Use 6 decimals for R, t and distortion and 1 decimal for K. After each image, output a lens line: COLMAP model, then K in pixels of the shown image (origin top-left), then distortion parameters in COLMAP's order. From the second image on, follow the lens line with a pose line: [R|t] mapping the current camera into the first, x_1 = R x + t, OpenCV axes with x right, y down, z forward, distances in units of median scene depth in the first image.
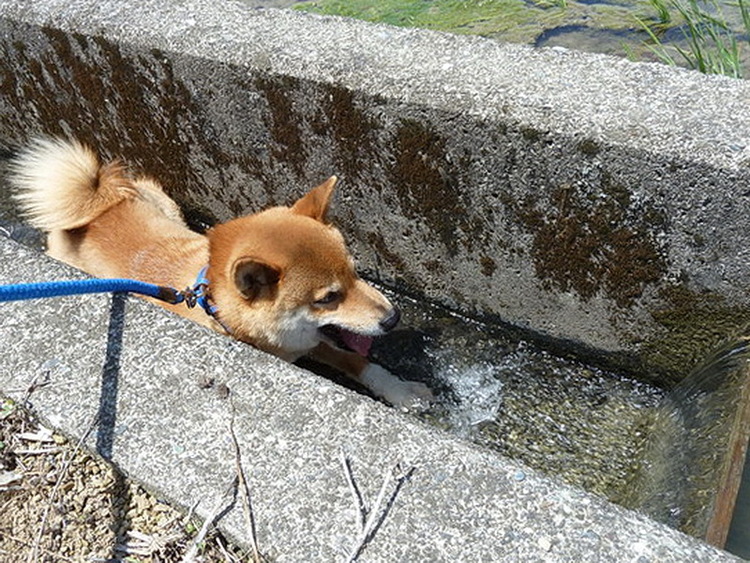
lens RADIAL K [[856.6, 0, 375.0], [0, 856.6, 281.5], [0, 0, 1]] dist [-0.046470, 0.010082]
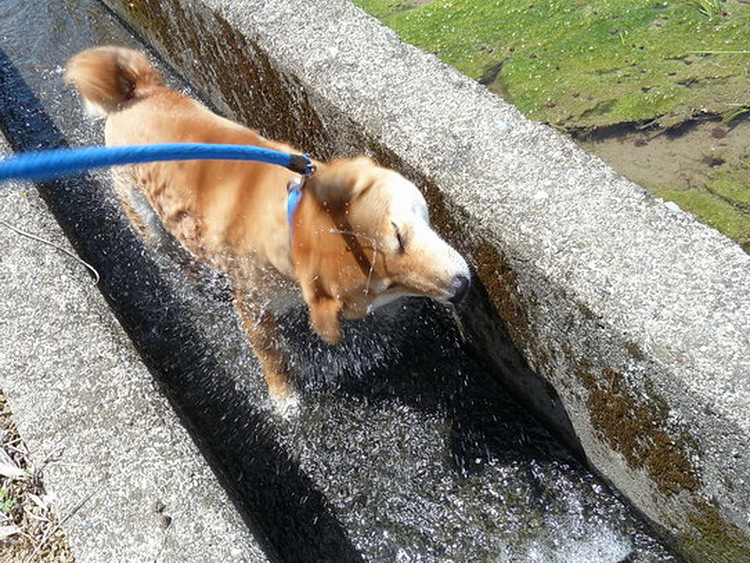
lens RADIAL K [[1017.7, 0, 375.0], [0, 1017.7, 281.5], [0, 0, 1]] dist [-0.043823, -0.025267]
pose [[0.882362, 0.296736, -0.365218, 0.362016], [-0.176747, 0.928279, 0.327199, -0.505294], [0.436116, -0.224157, 0.871525, -0.039500]]
